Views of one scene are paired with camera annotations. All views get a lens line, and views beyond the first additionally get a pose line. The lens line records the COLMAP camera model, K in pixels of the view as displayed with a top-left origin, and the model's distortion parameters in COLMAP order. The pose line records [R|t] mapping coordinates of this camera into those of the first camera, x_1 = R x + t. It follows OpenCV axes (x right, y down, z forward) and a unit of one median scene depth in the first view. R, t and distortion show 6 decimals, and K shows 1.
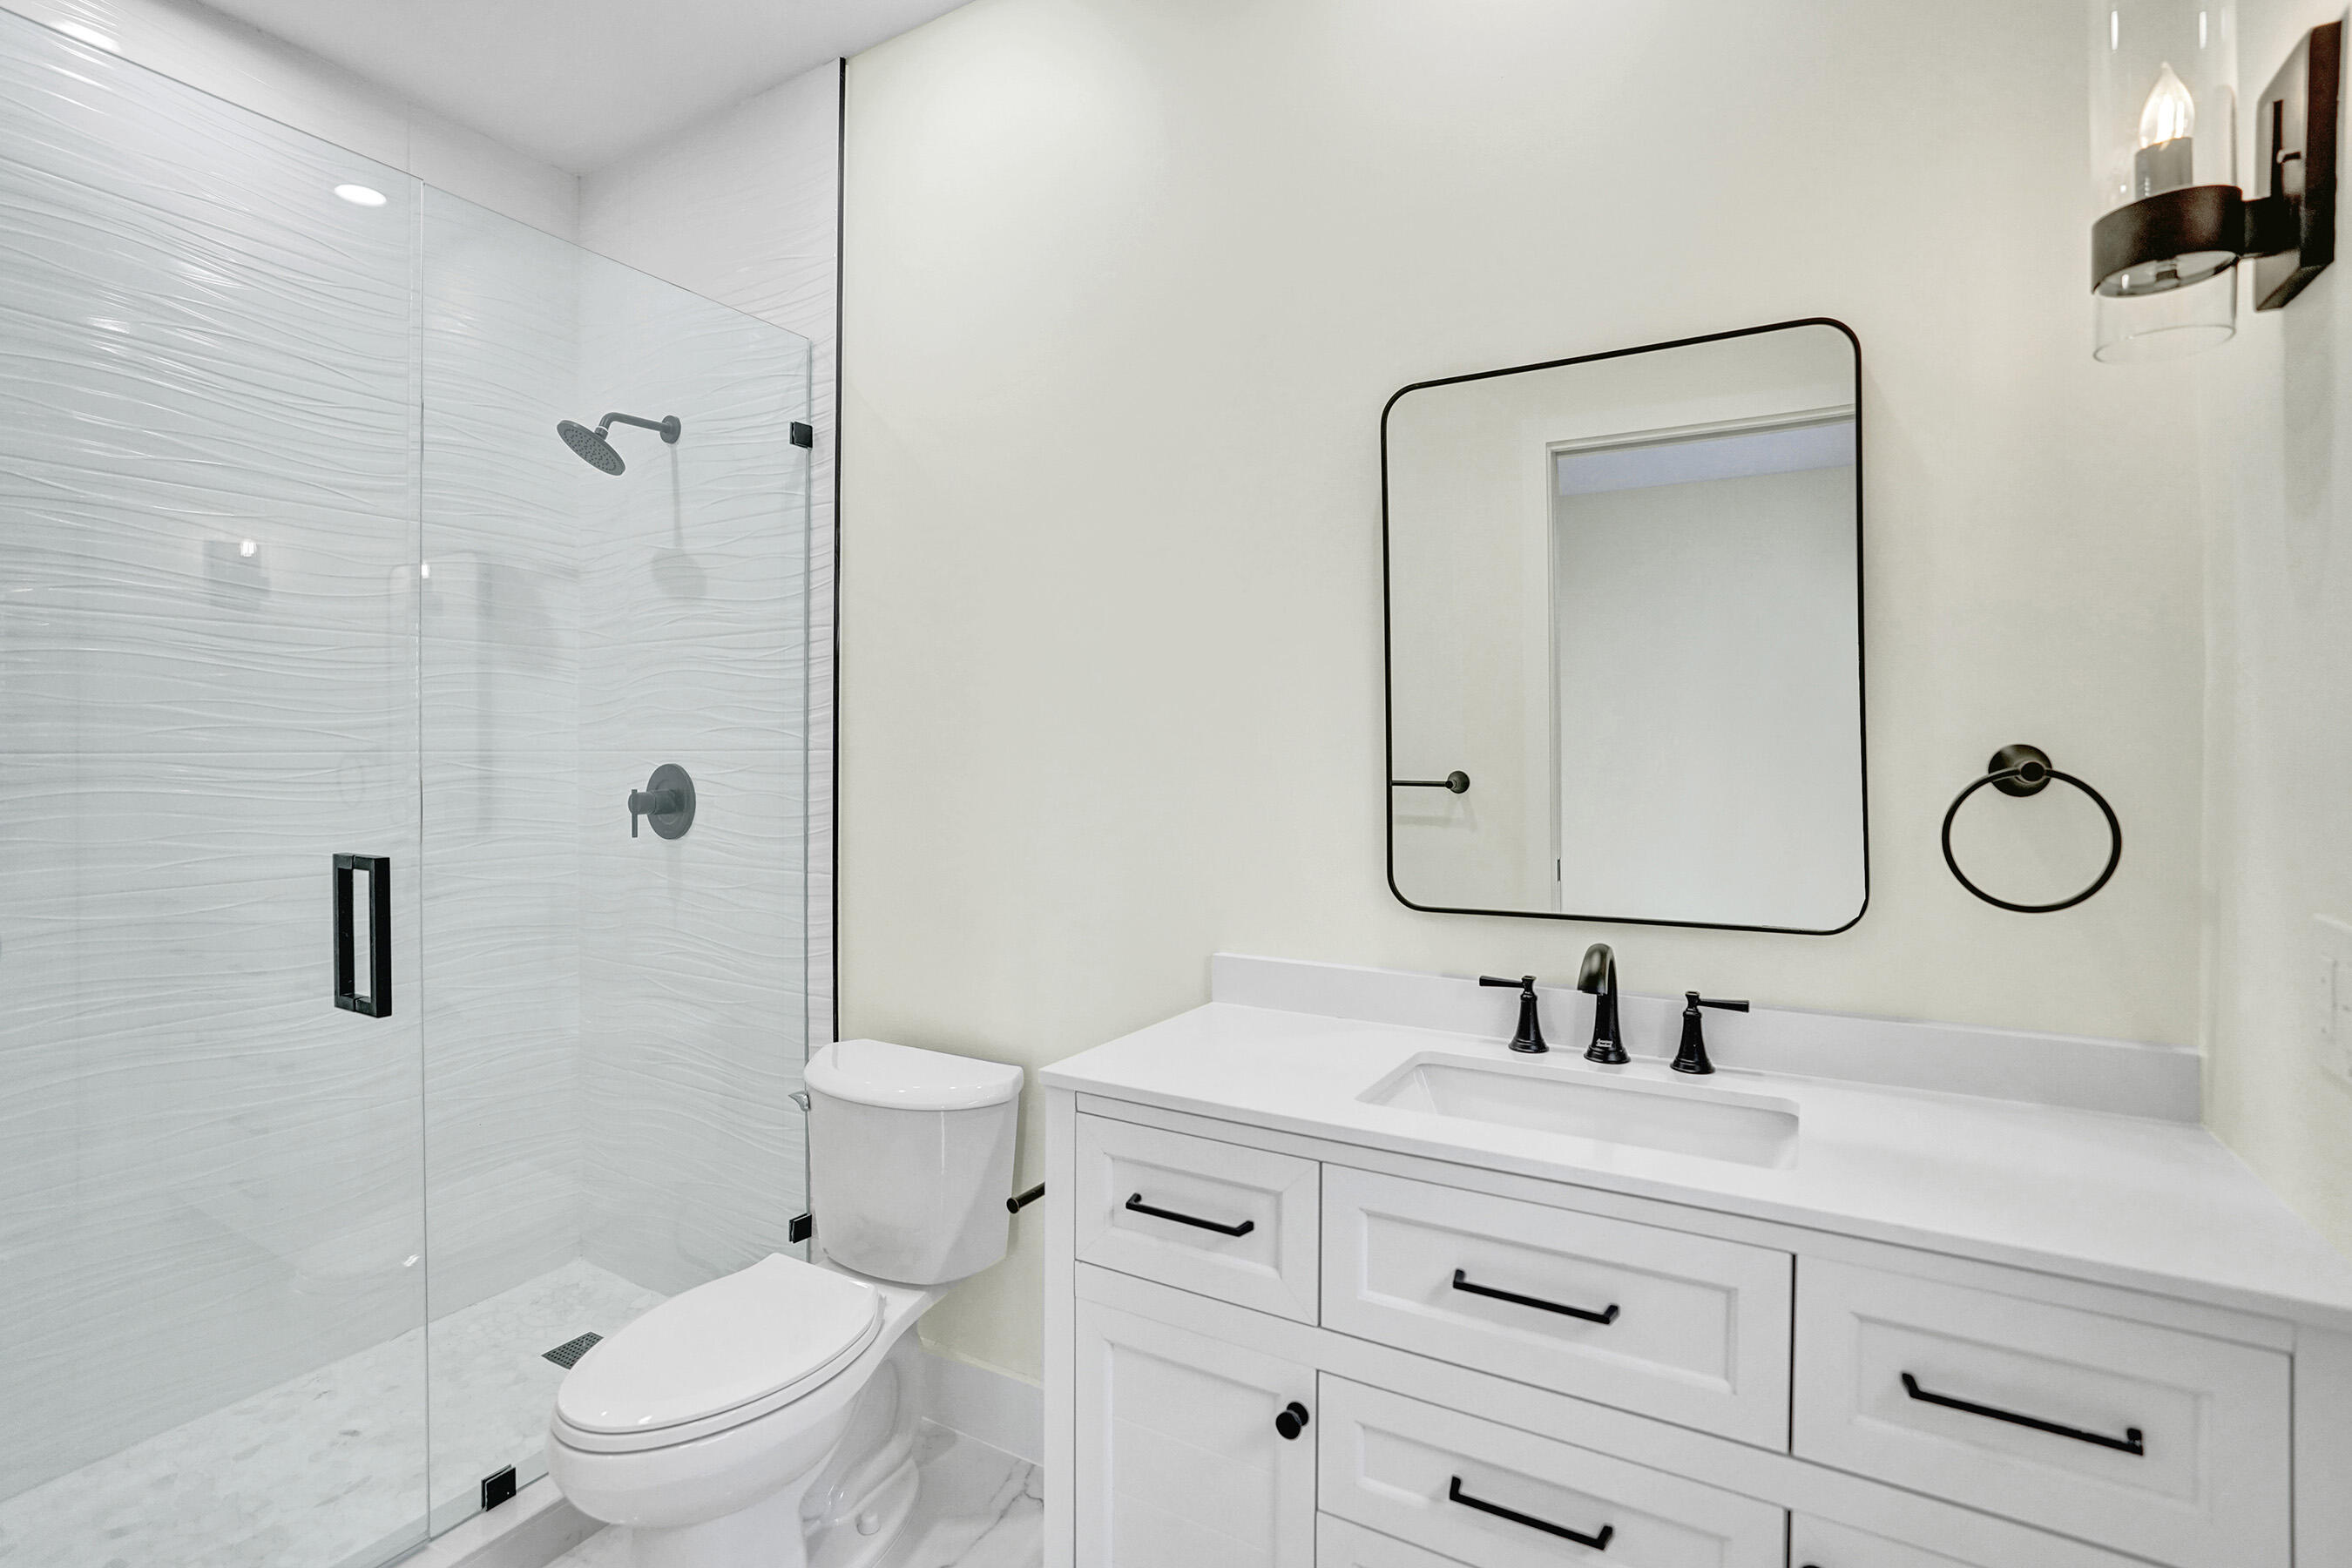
lens RADIAL K [[1114.9, 0, 1190.0], [0, 1114.9, 771.8], [0, 0, 1]] dist [-0.052429, 0.028396]
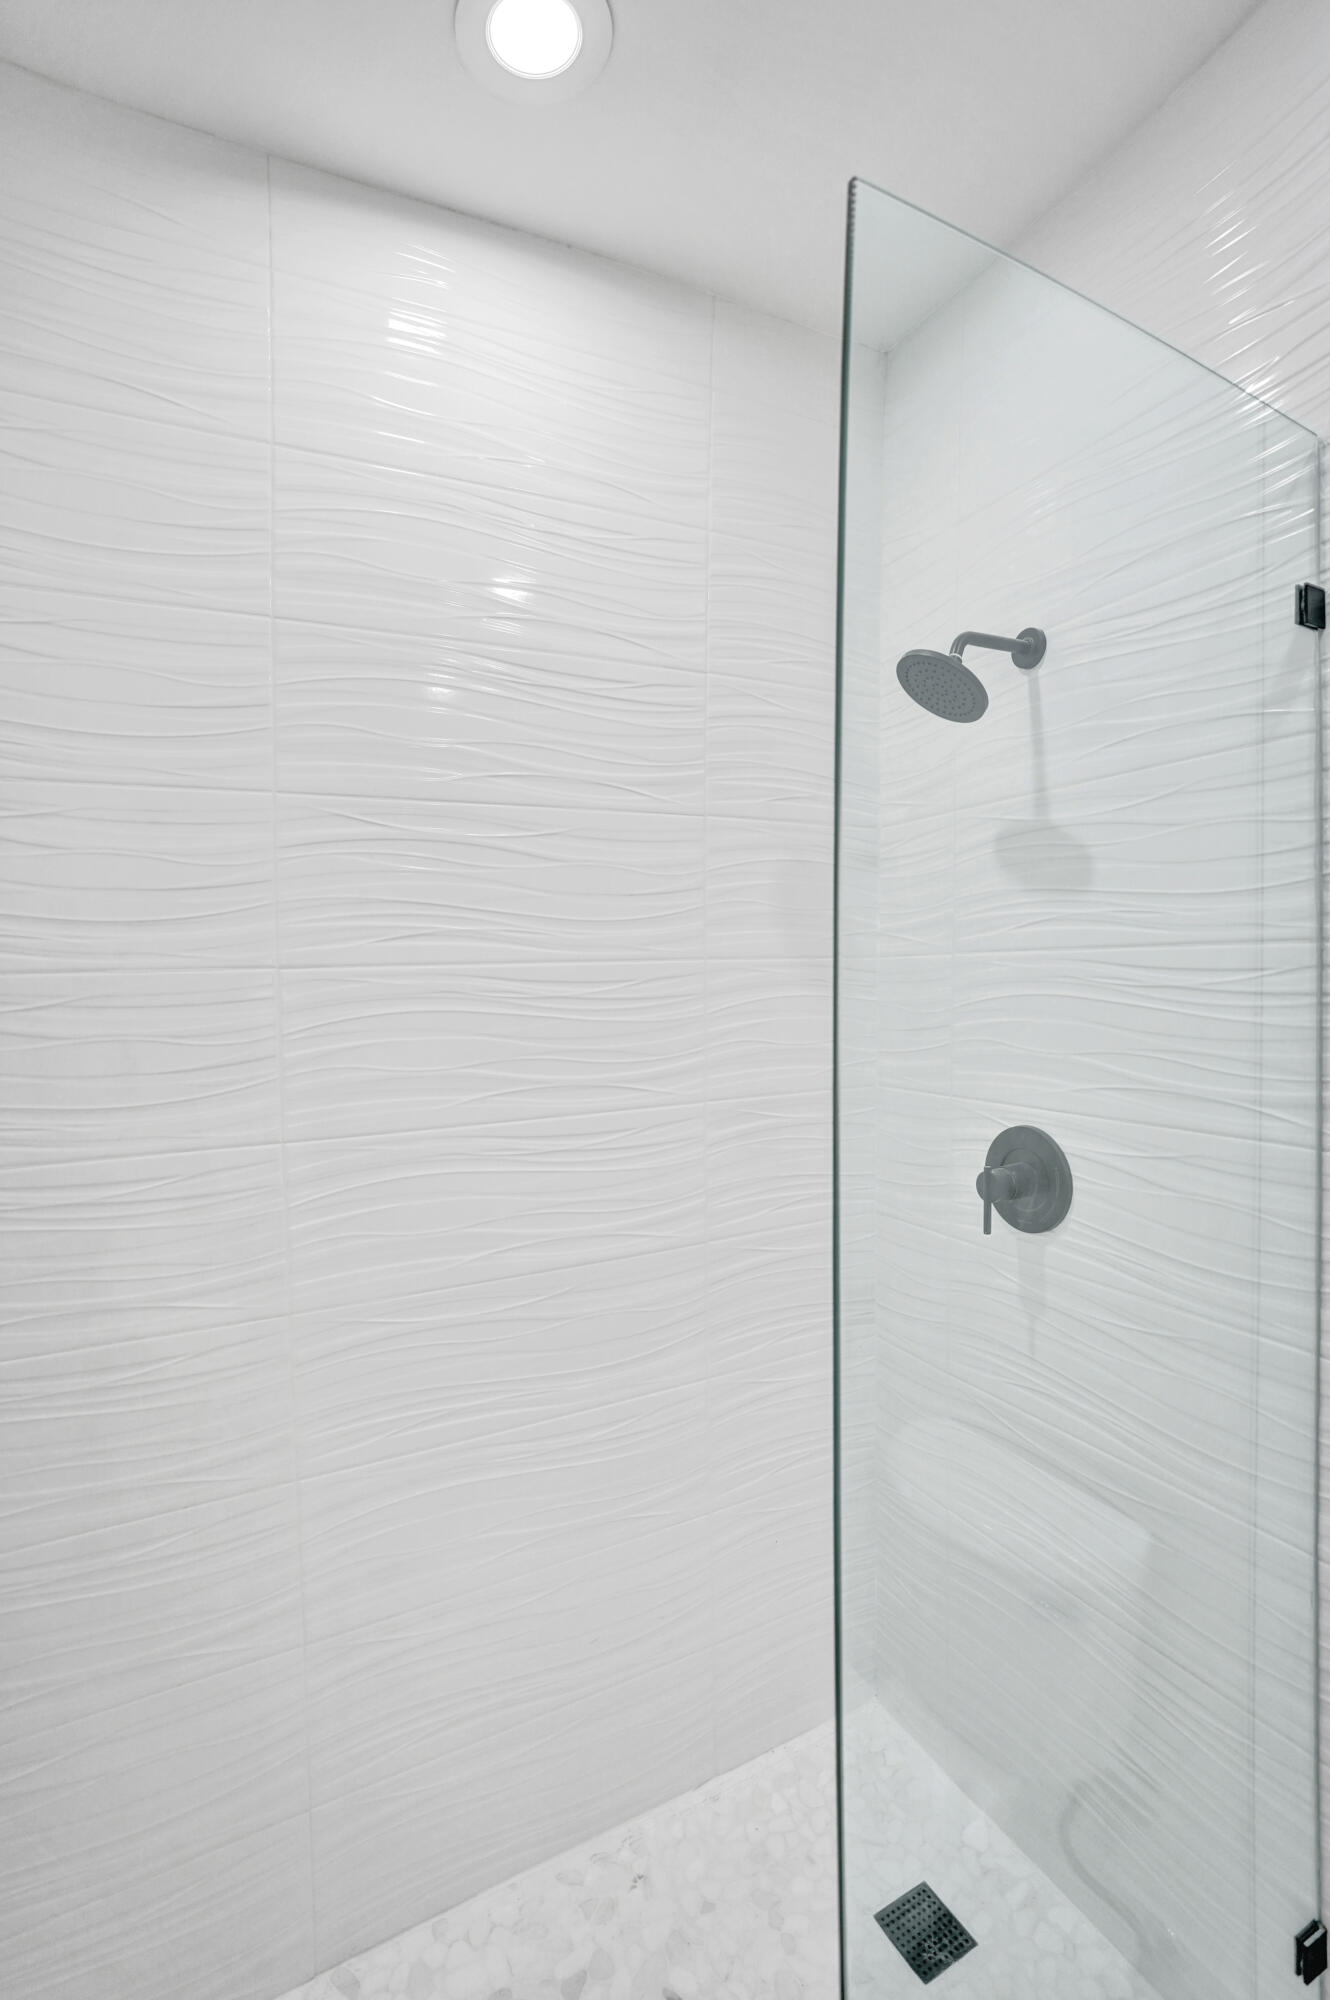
lens RADIAL K [[948.0, 0, 665.0], [0, 948.0, 1000.0], [0, 0, 1]] dist [-0.052429, 0.028396]
pose [[0.842781, 0.003164, -0.538248, -0.357822], [0.007667, 0.999811, 0.017881, -0.104868], [0.538202, -0.019196, 0.842597, 0.385872]]
